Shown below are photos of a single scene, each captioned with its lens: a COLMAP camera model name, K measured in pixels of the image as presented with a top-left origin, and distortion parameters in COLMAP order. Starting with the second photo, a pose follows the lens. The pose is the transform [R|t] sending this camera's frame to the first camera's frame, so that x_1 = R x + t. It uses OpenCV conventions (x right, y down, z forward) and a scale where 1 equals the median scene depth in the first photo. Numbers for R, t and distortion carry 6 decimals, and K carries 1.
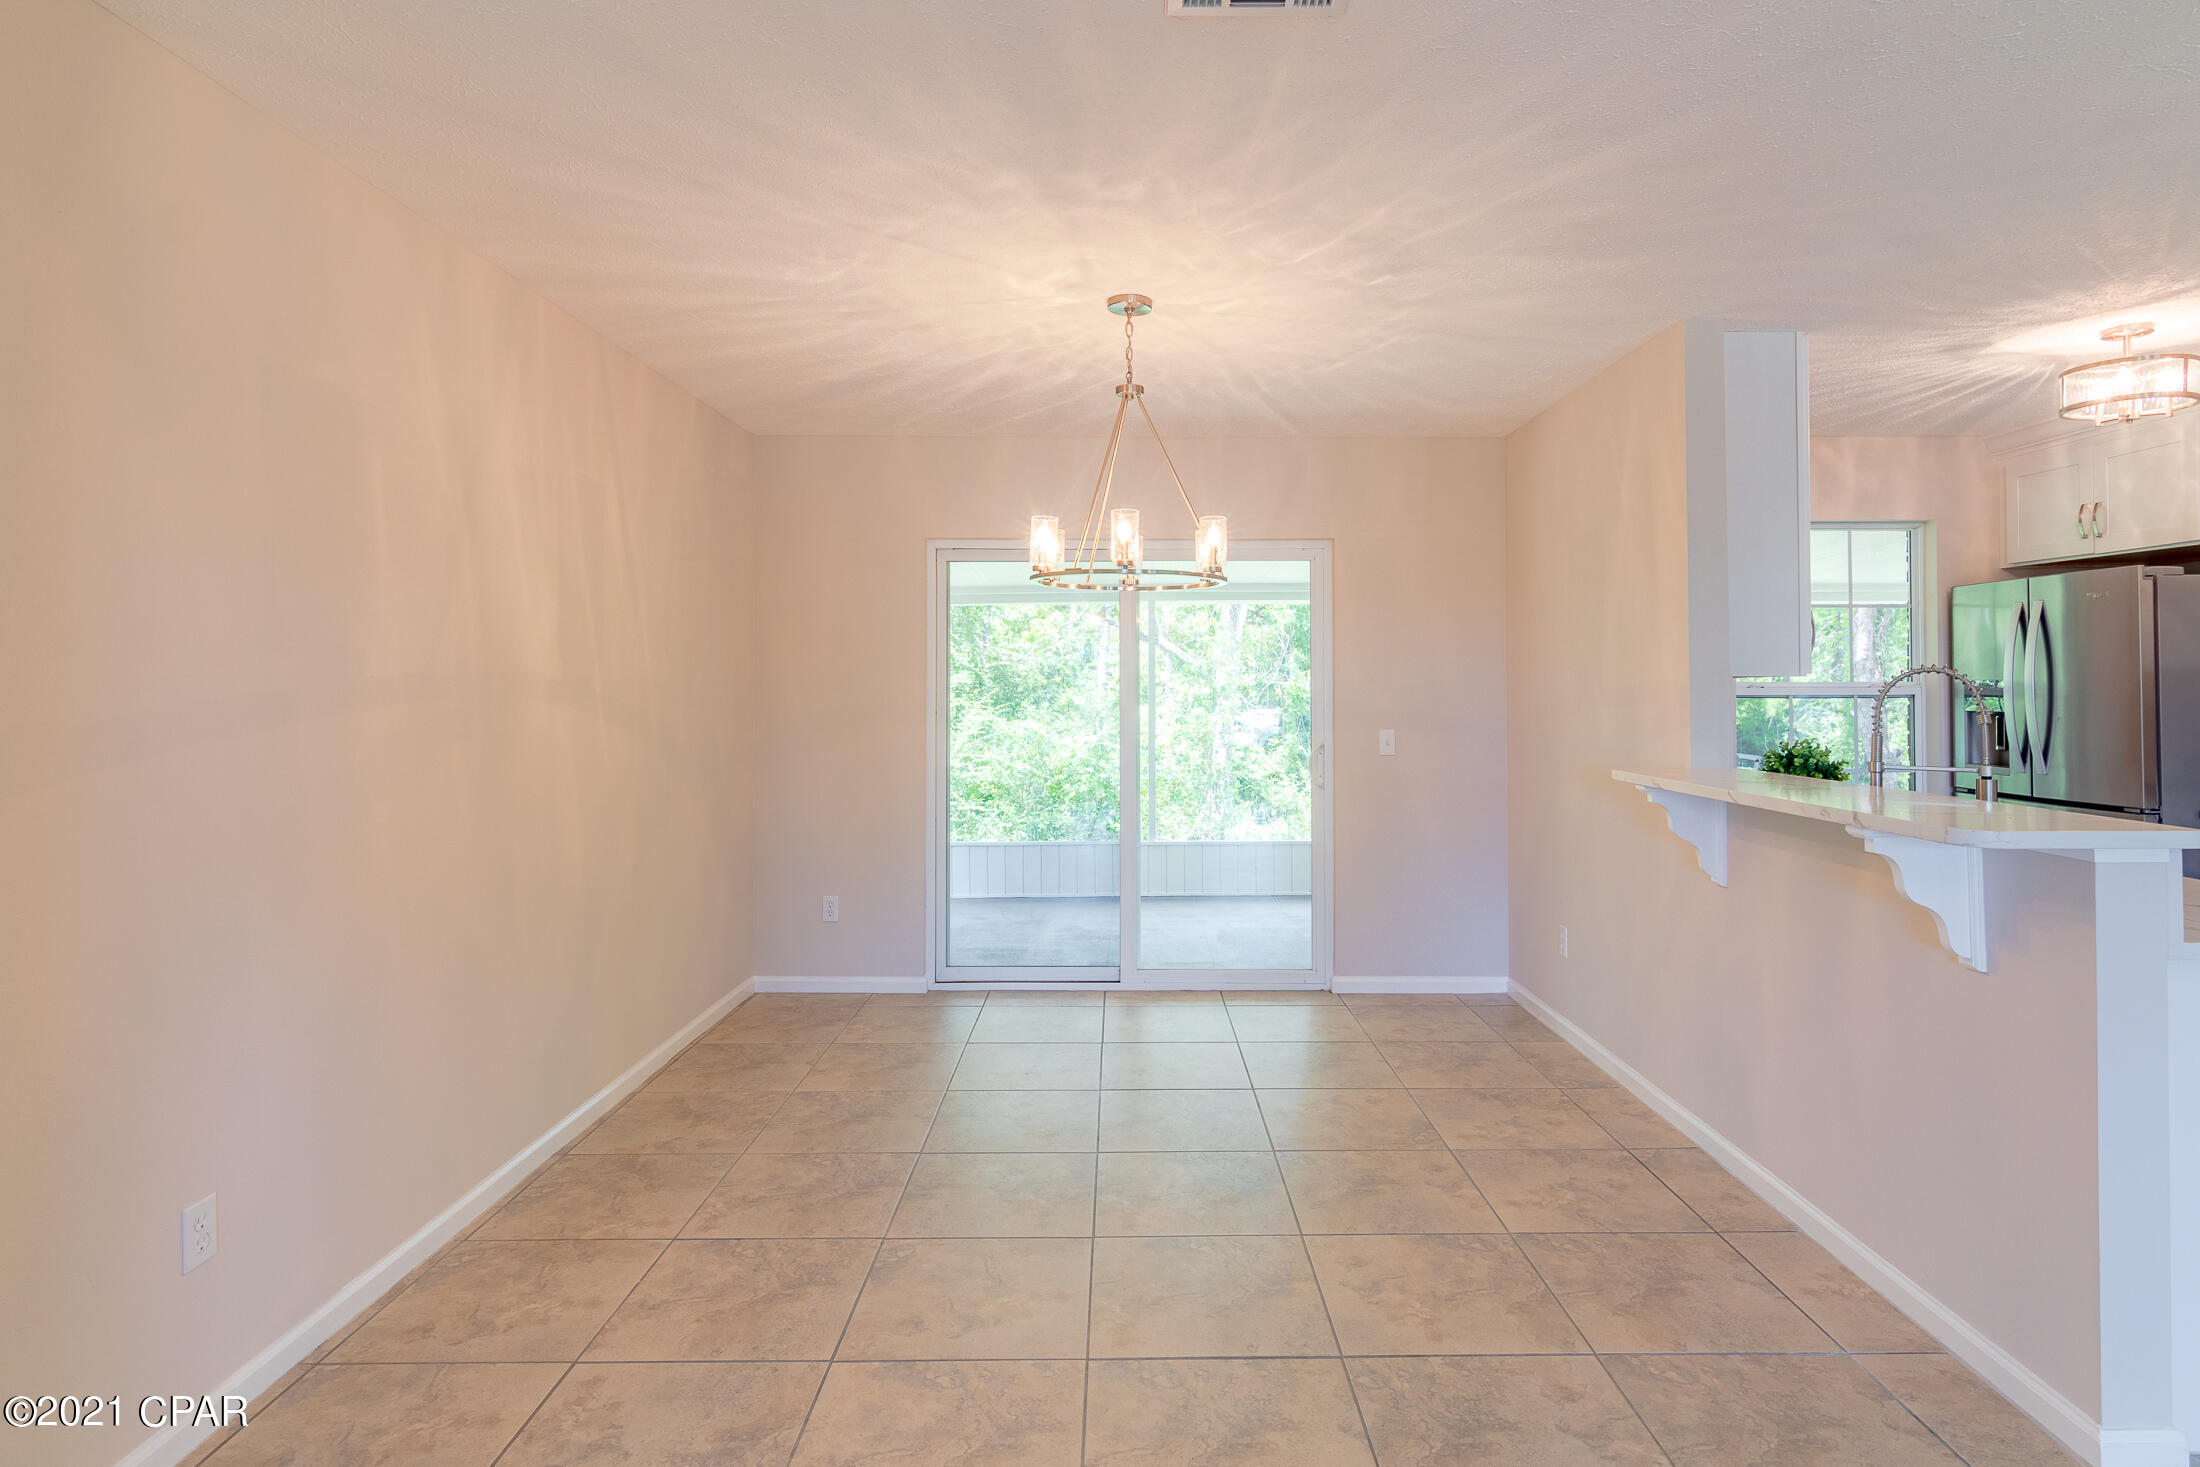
lens RADIAL K [[1158.5, 0, 1119.6], [0, 1158.5, 666.3], [0, 0, 1]] dist [-0.000353, 0.000691]
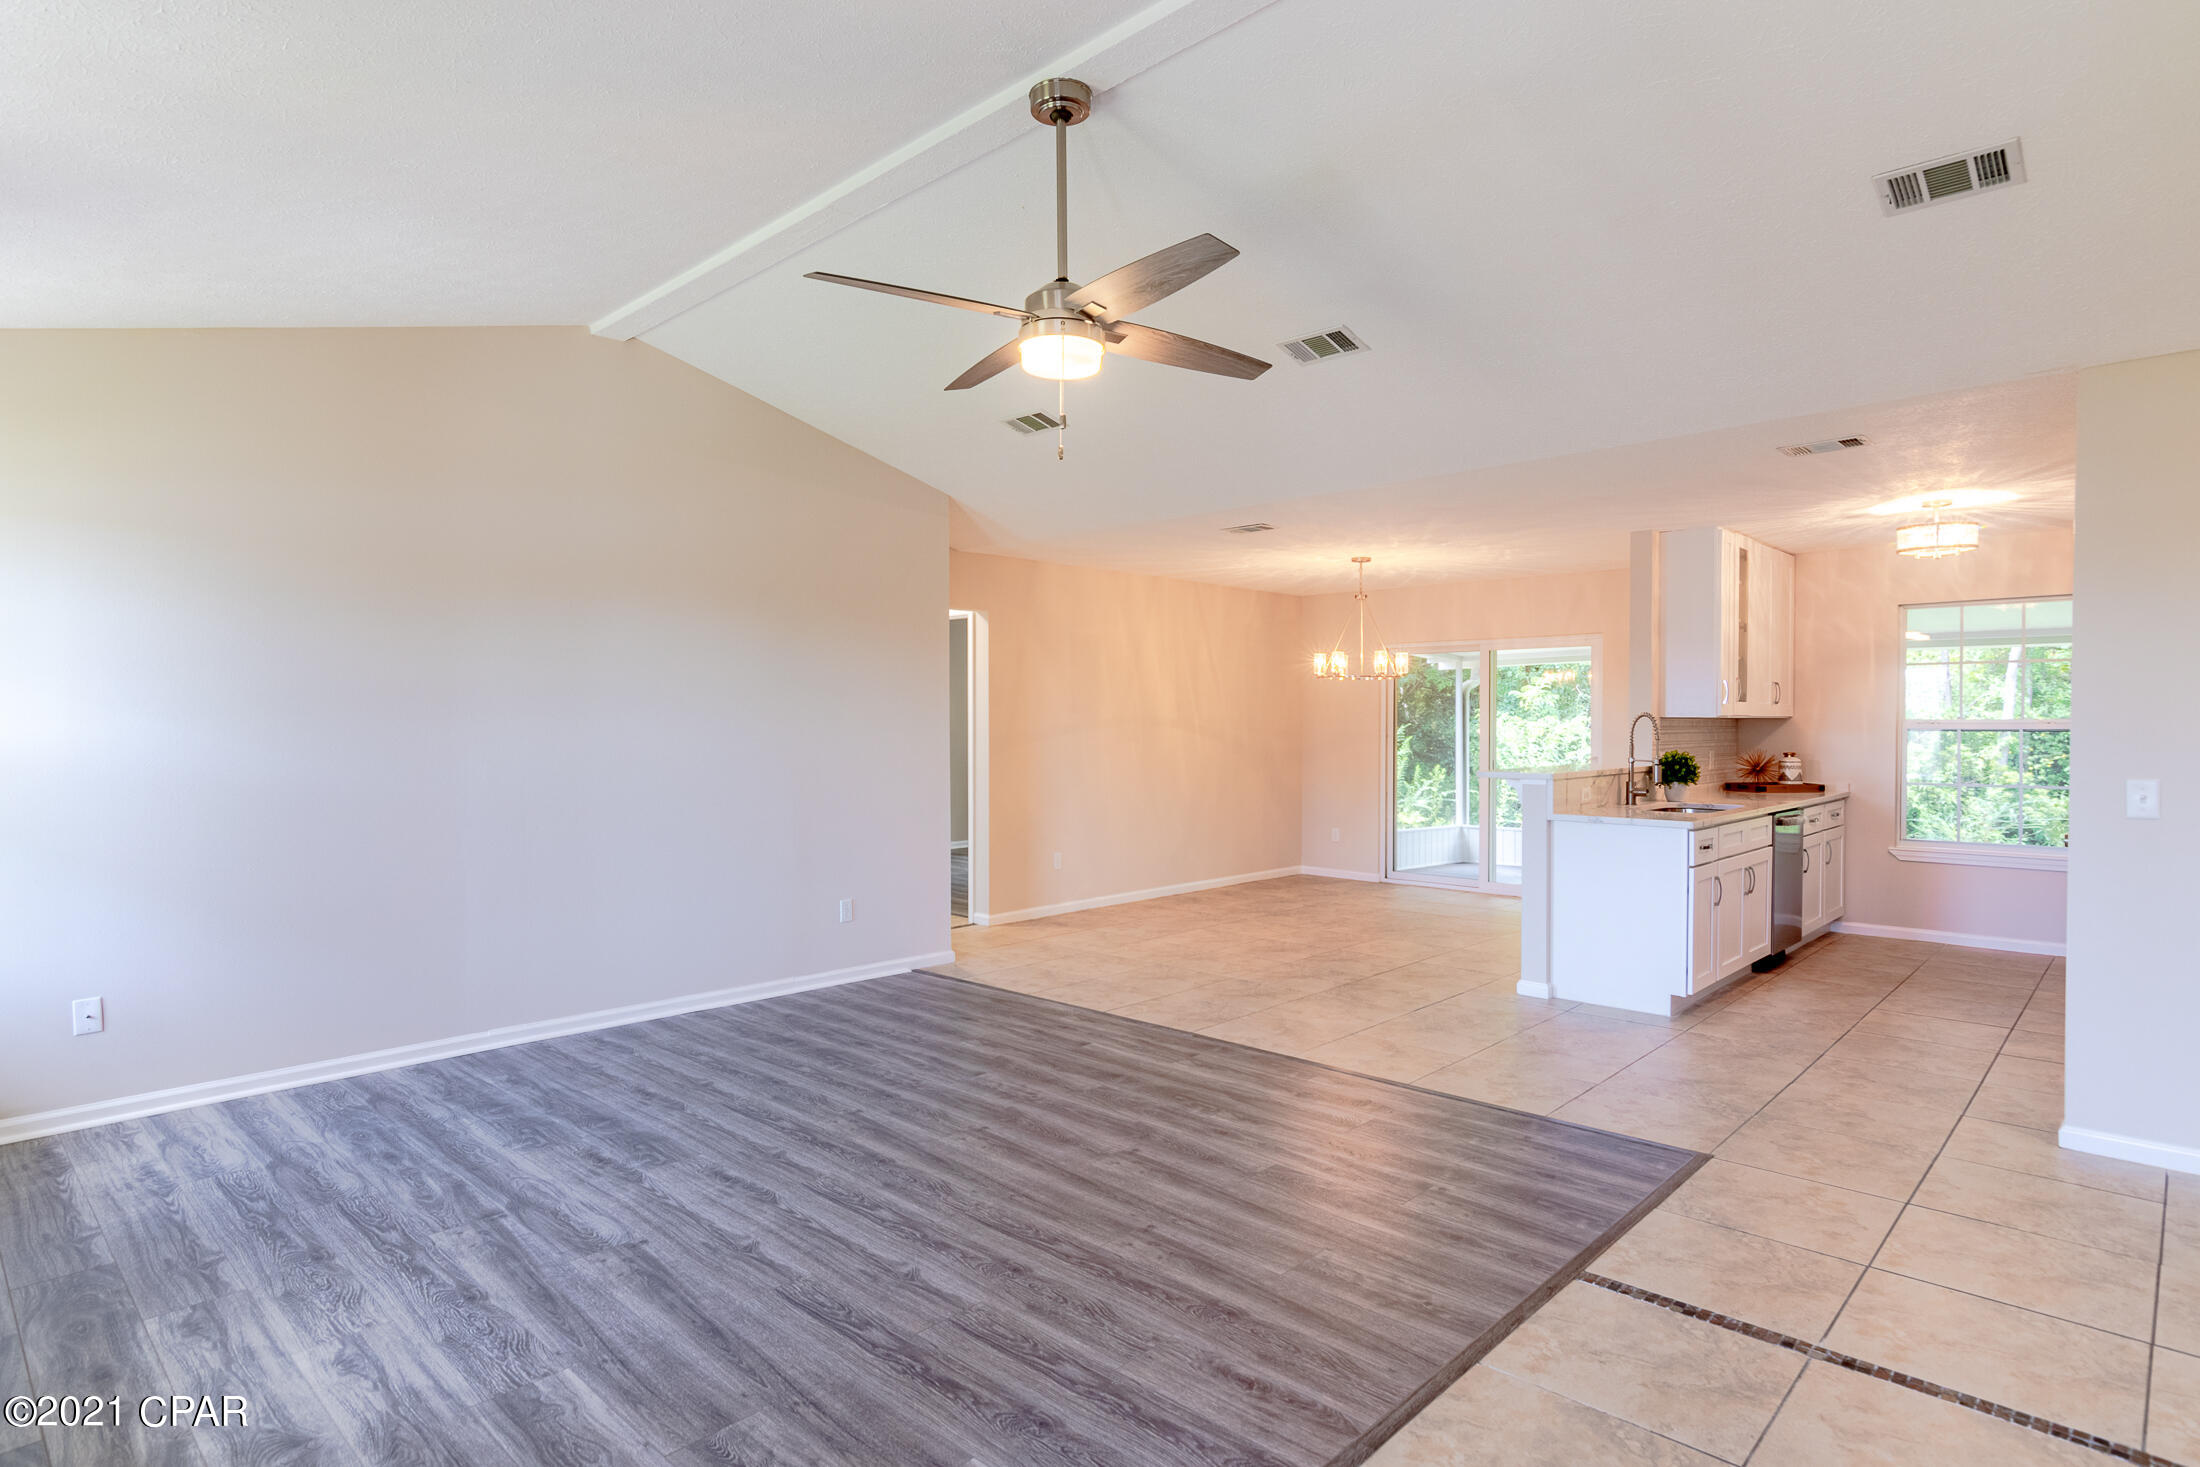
lens RADIAL K [[1179.5, 0, 1050.7], [0, 1179.5, 741.4], [0, 0, 1]] dist [-0.004535, -0.000524]
pose [[0.706491, 0.012368, -0.707614, 1.046496], [0.011299, 0.999523, 0.028751, -0.016354], [0.707632, -0.028308, 0.706014, -0.937109]]
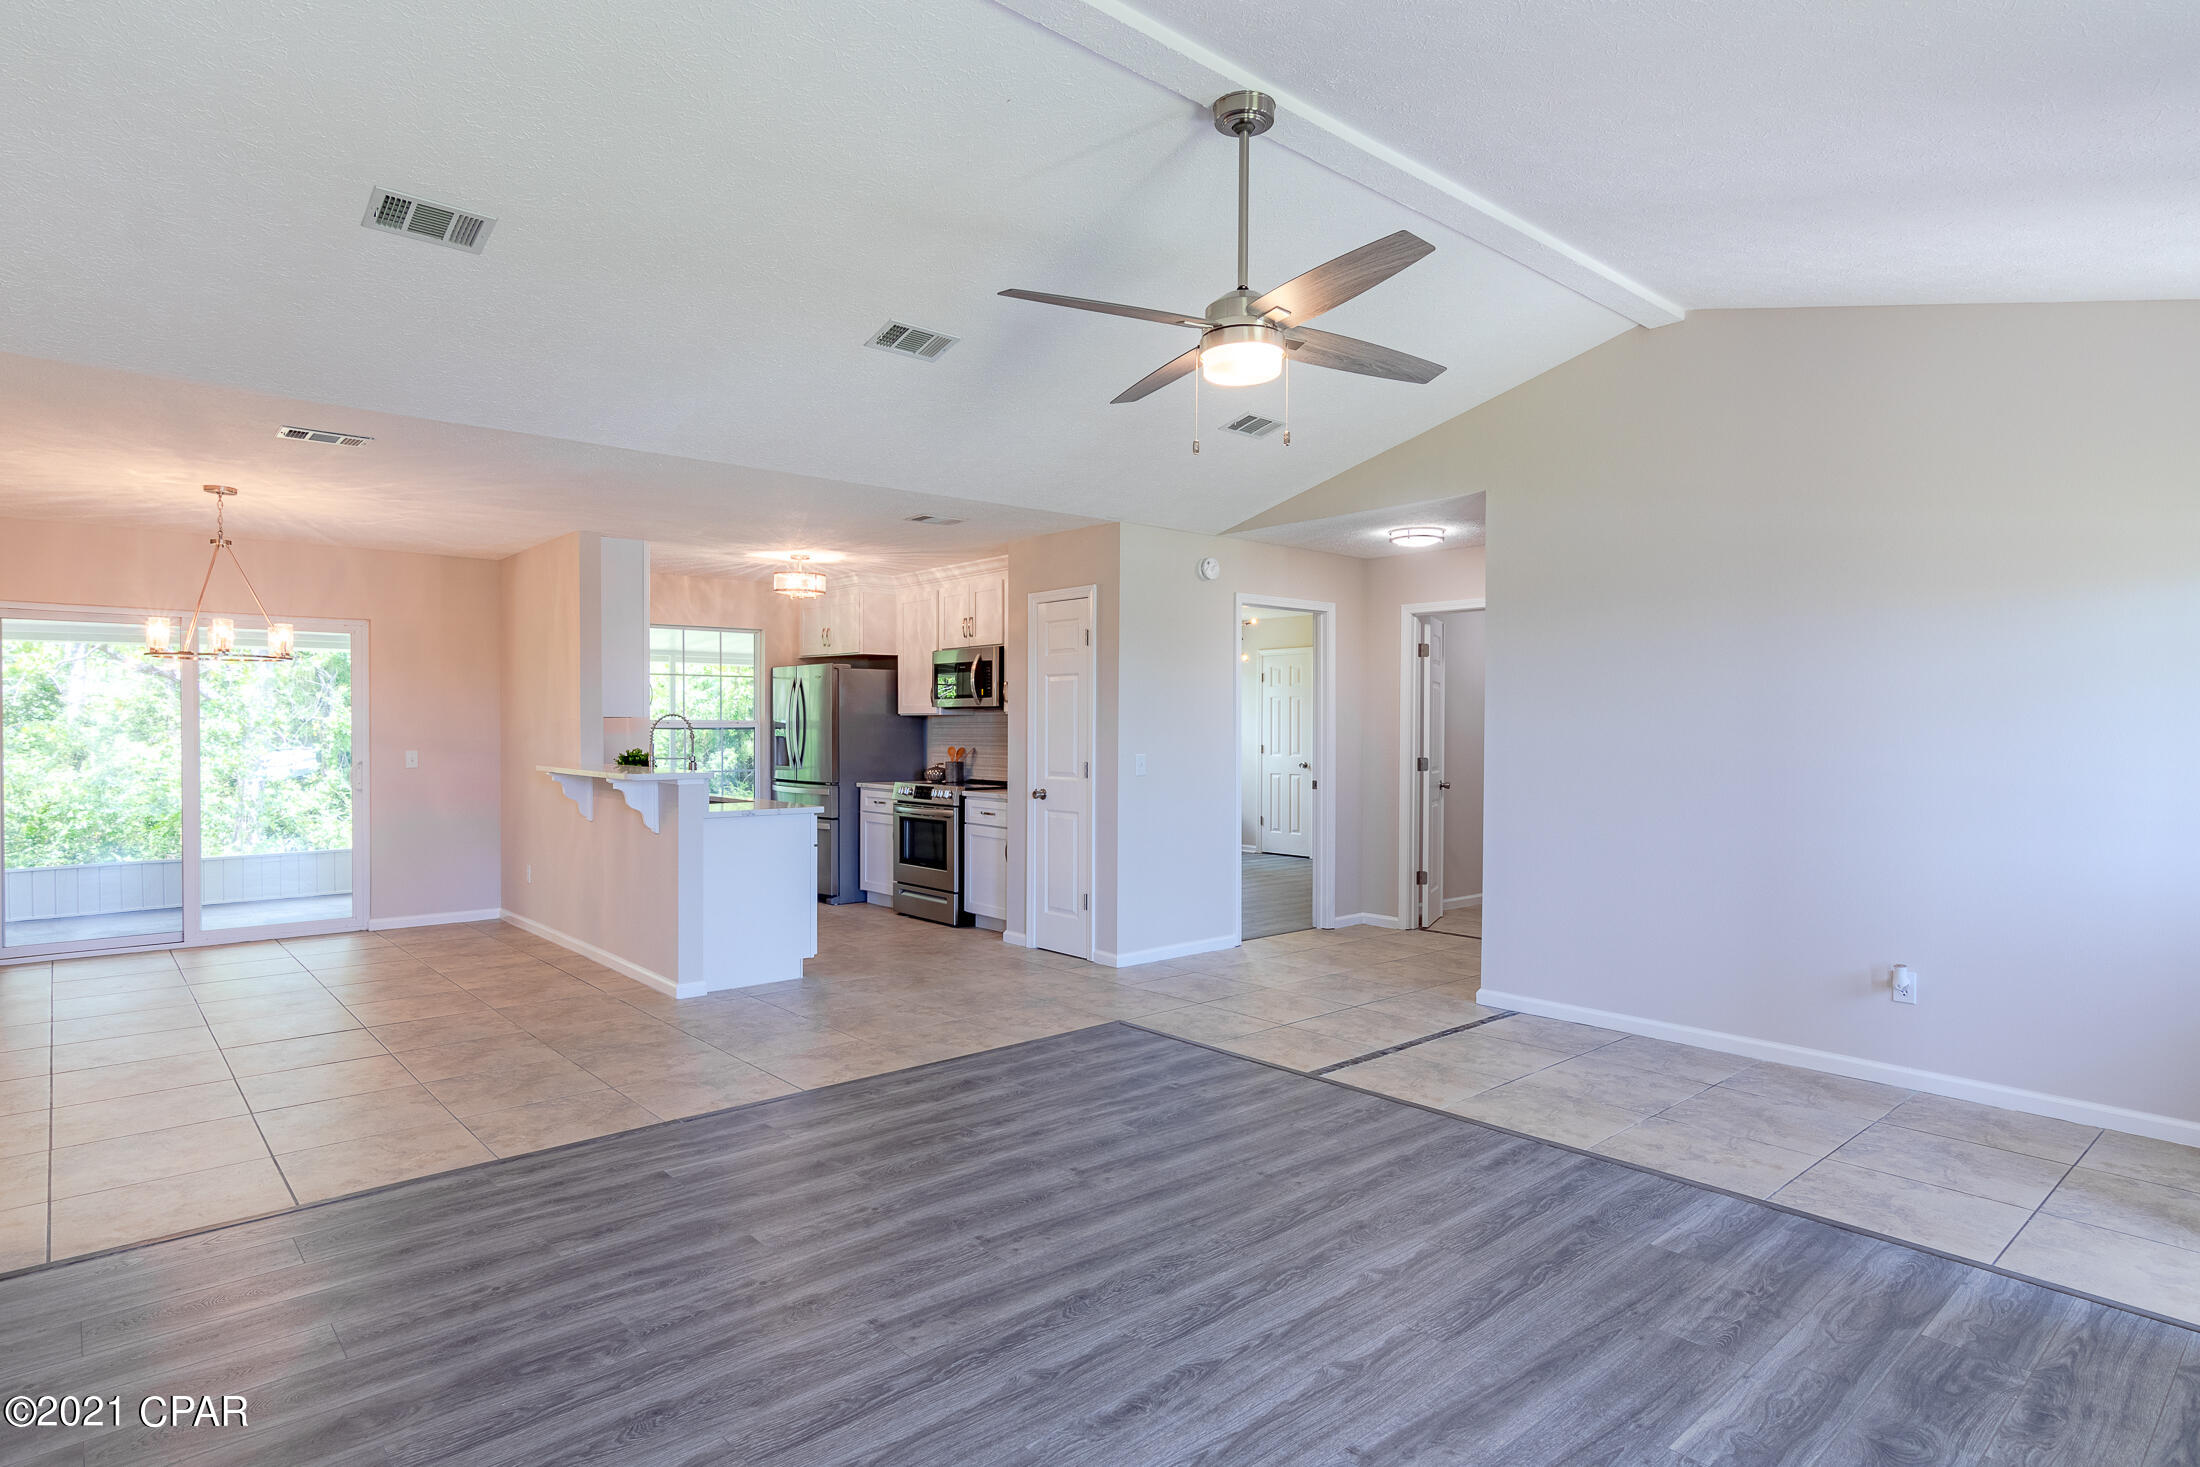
lens RADIAL K [[1180.2, 0, 1123.4], [0, 1180.2, 740.2], [0, 0, 1]] dist [-0.000210, -0.000834]
pose [[0.739564, -0.005821, 0.673061, -0.141041], [-0.015115, 0.999567, 0.025253, -0.013015], [-0.672916, -0.028849, 0.739156, -0.915527]]
